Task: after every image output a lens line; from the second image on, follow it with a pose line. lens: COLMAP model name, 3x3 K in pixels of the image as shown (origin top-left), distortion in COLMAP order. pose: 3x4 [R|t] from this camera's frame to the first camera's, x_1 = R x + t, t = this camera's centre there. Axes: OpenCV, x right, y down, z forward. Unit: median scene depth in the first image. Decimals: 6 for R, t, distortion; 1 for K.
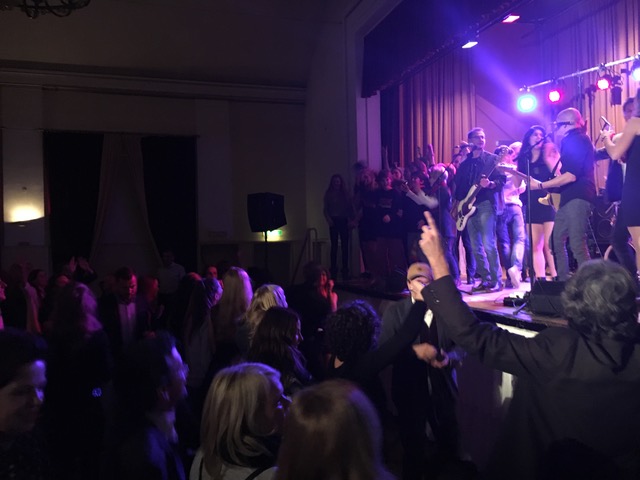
lens RADIAL K [[544.7, 0, 319.9], [0, 544.7, 238.5], [0, 0, 1]] dist [0.072277, -0.098616]
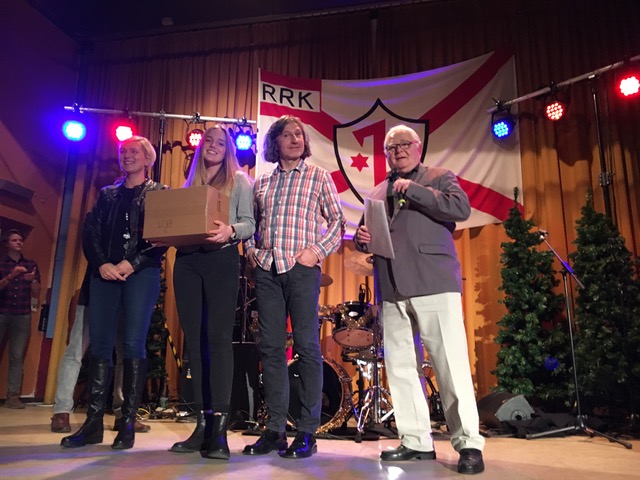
lens RADIAL K [[544.7, 0, 319.0], [0, 544.7, 238.4], [0, 0, 1]] dist [0.072277, -0.098616]
pose [[0.487560, 0.243505, 0.838445, 0.017469], [-0.032136, 0.964674, -0.261478, 0.027560], [-0.872498, 0.100542, 0.478162, 0.485900]]
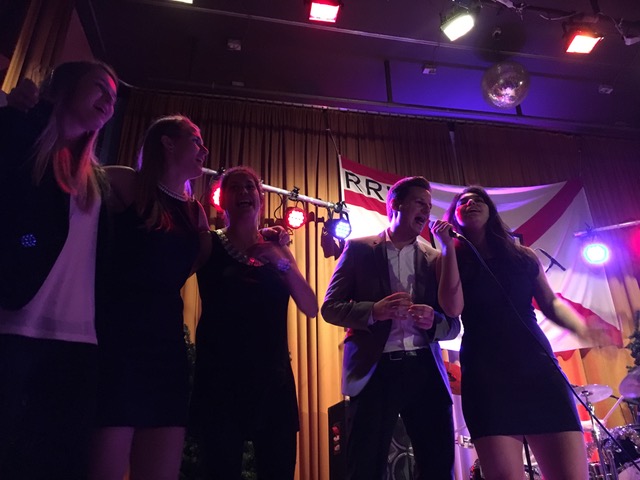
lens RADIAL K [[544.7, 0, 318.1], [0, 544.7, 242.2], [0, 0, 1]] dist [0.072277, -0.098616]
pose [[0.132051, 0.466423, 0.874650, 0.001225], [0.008966, 0.881779, -0.471578, 0.026834], [-0.991202, 0.070115, 0.112257, 0.840252]]
